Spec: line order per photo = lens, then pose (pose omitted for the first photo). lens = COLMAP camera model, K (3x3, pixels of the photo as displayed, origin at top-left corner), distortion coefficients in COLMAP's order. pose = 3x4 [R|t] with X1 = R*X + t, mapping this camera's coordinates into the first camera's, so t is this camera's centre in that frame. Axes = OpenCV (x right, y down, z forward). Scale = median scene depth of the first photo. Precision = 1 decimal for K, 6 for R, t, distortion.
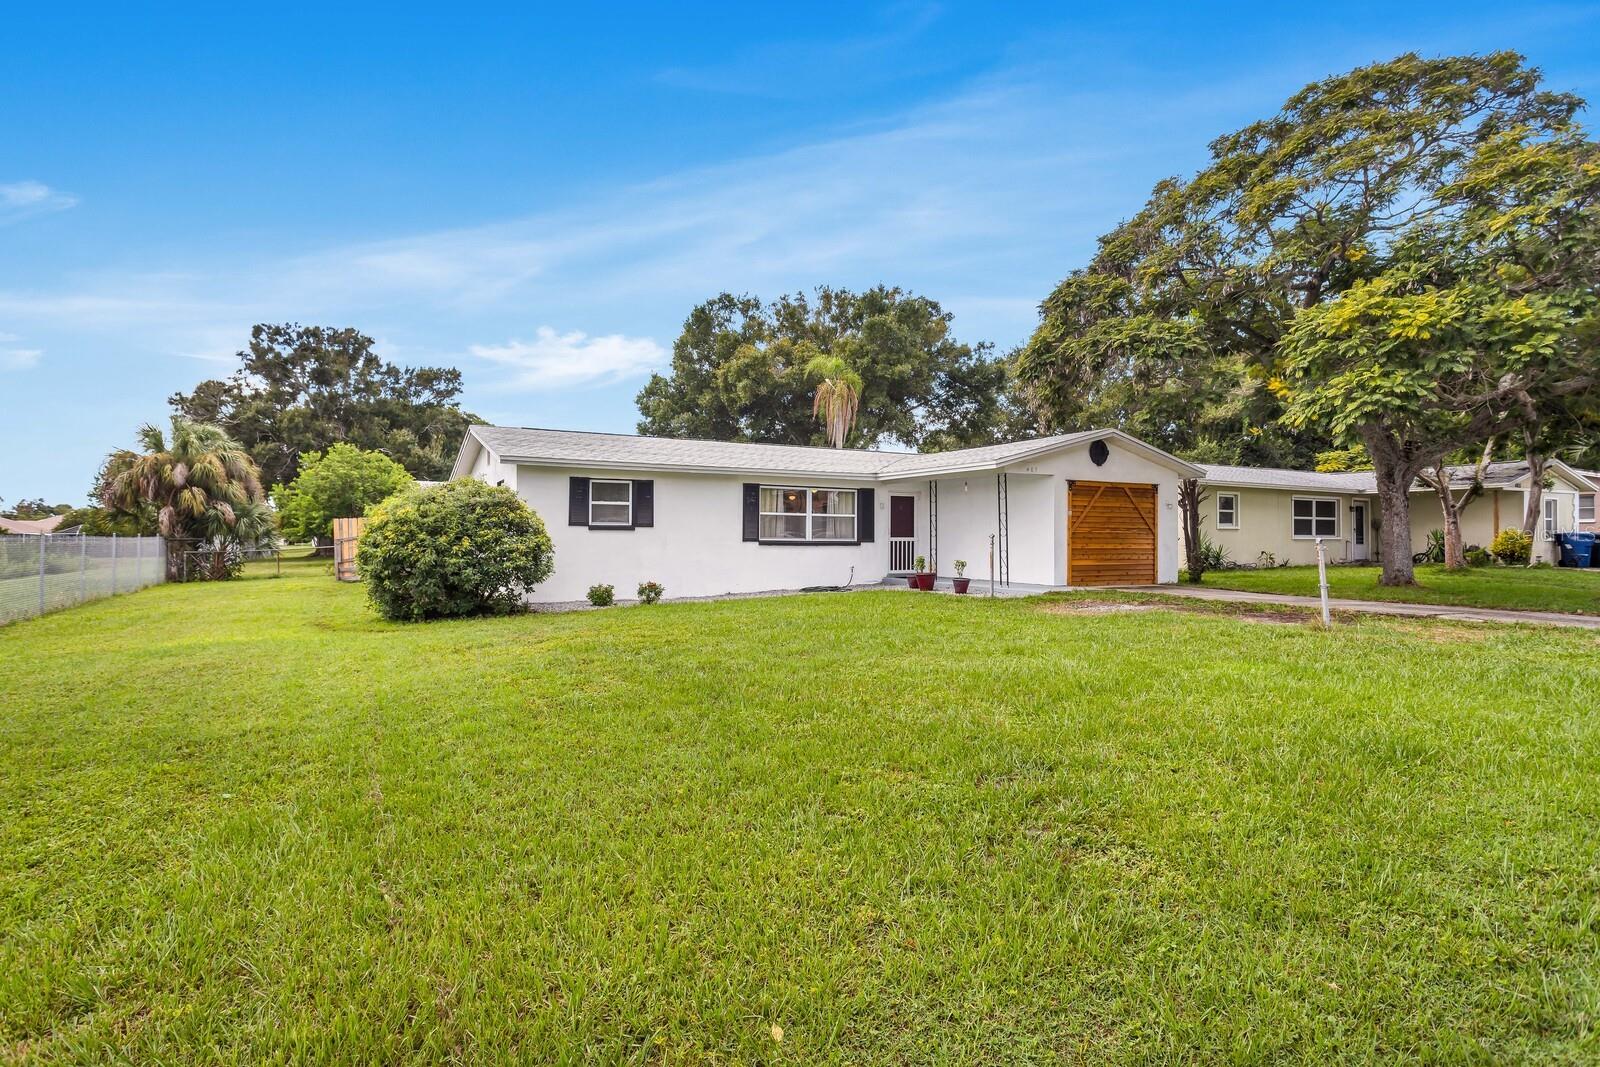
lens RADIAL K [[832.5, 0, 814.1], [0, 832.5, 531.7], [0, 0, 1]] dist [-0.000063, 0.001529]
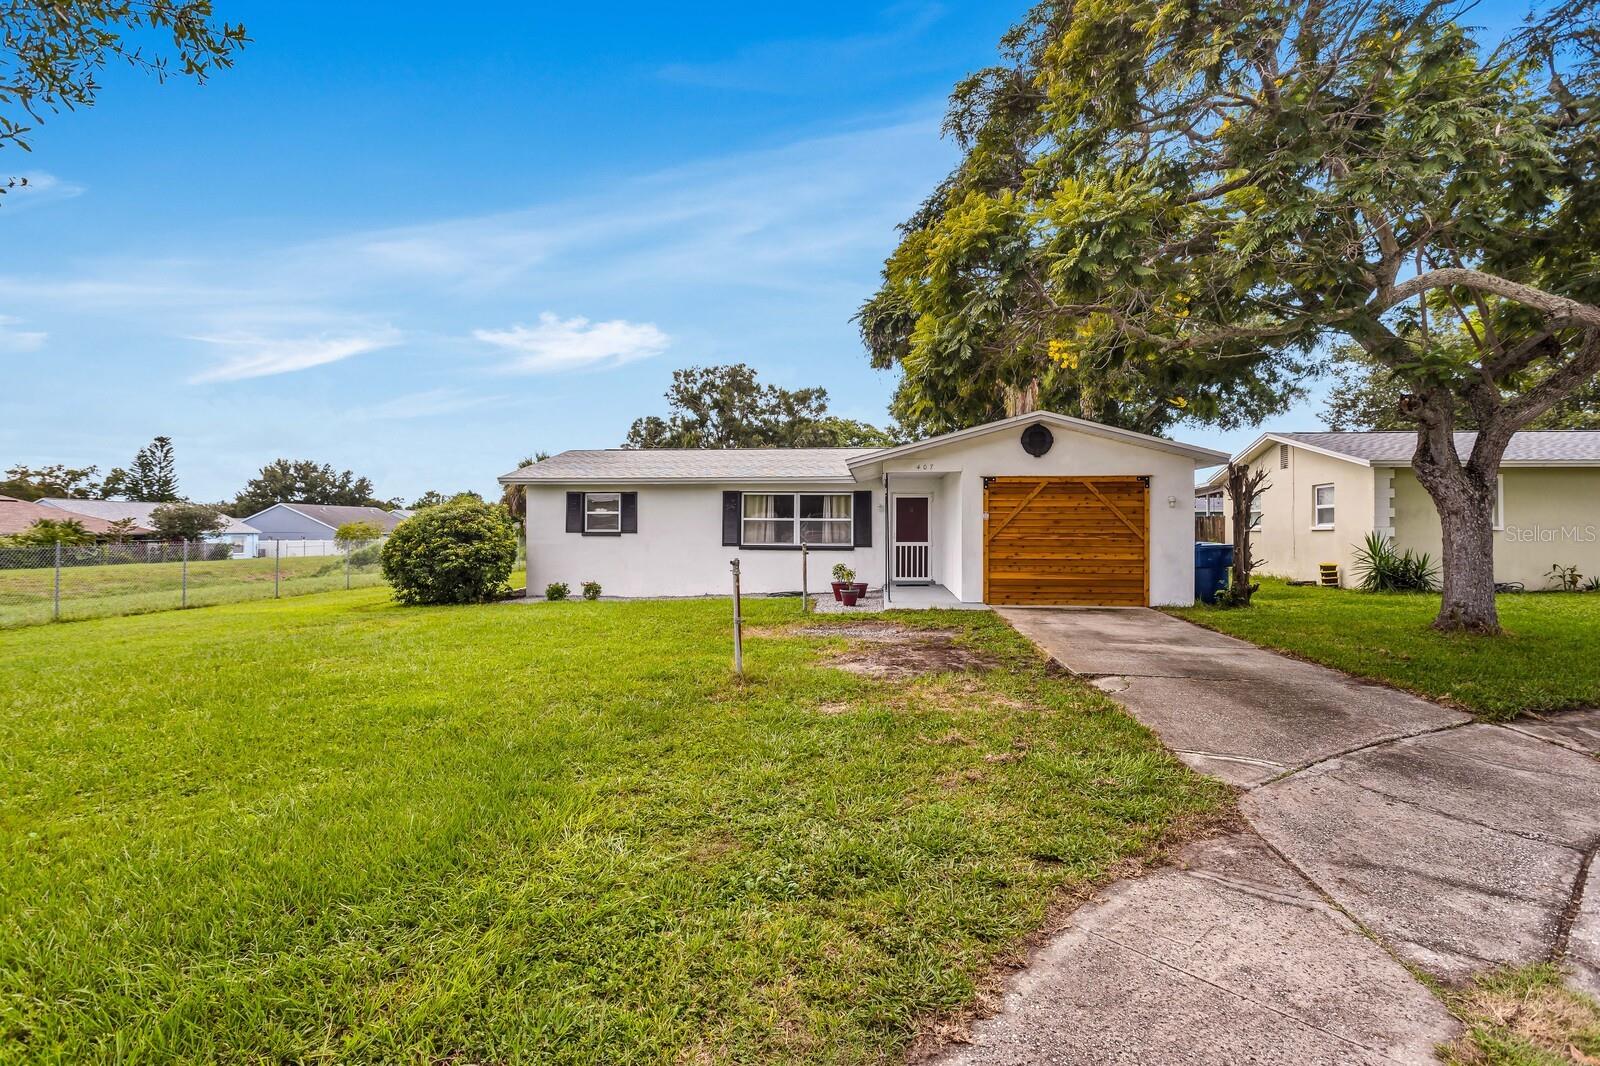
lens RADIAL K [[825.4, 0, 798.1], [0, 825.4, 541.8], [0, 0, 1]] dist [-0.008855, 0.005762]
pose [[0.798590, 0.006657, -0.601838, 0.628870], [0.005102, 0.999828, 0.017829, -0.011931], [0.601853, -0.017309, 0.798419, 0.214913]]
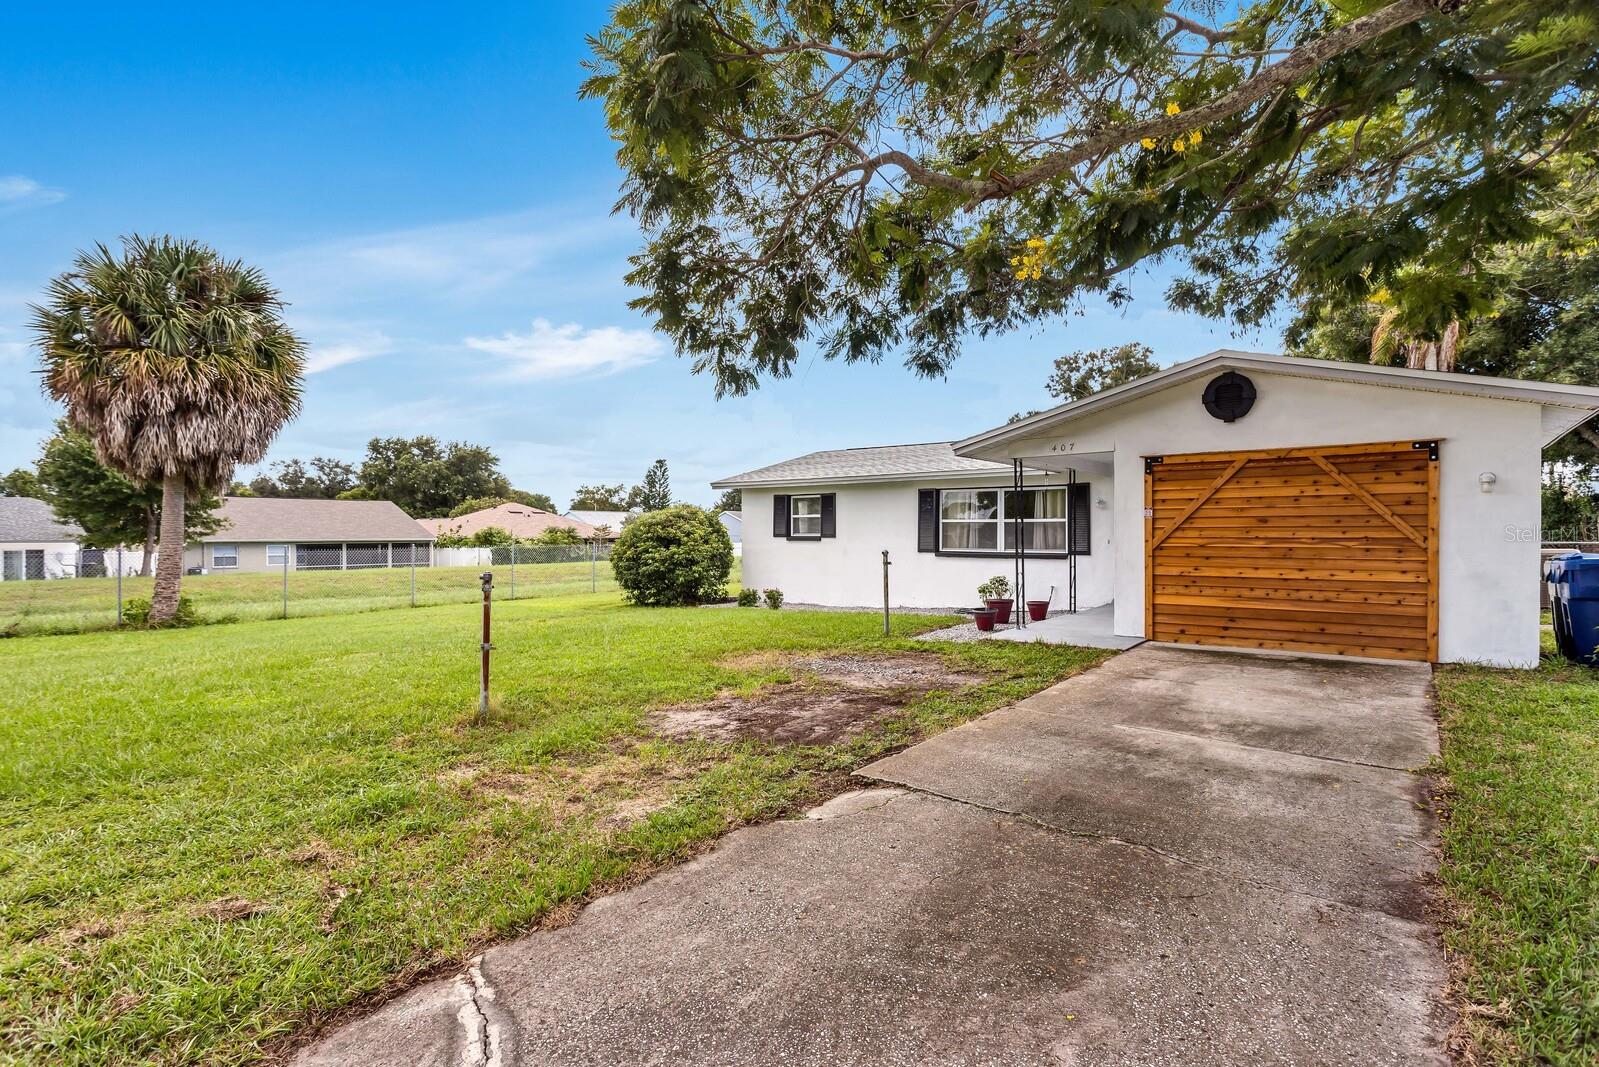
lens RADIAL K [[824.9, 0, 785.3], [0, 824.9, 535.8], [0, 0, 1]] dist [-0.008855, 0.005762]
pose [[0.354283, -0.000866, -0.935138, 0.723699], [0.011072, 0.999933, 0.003268, -0.010978], [0.935073, -0.011512, 0.354269, 0.536341]]
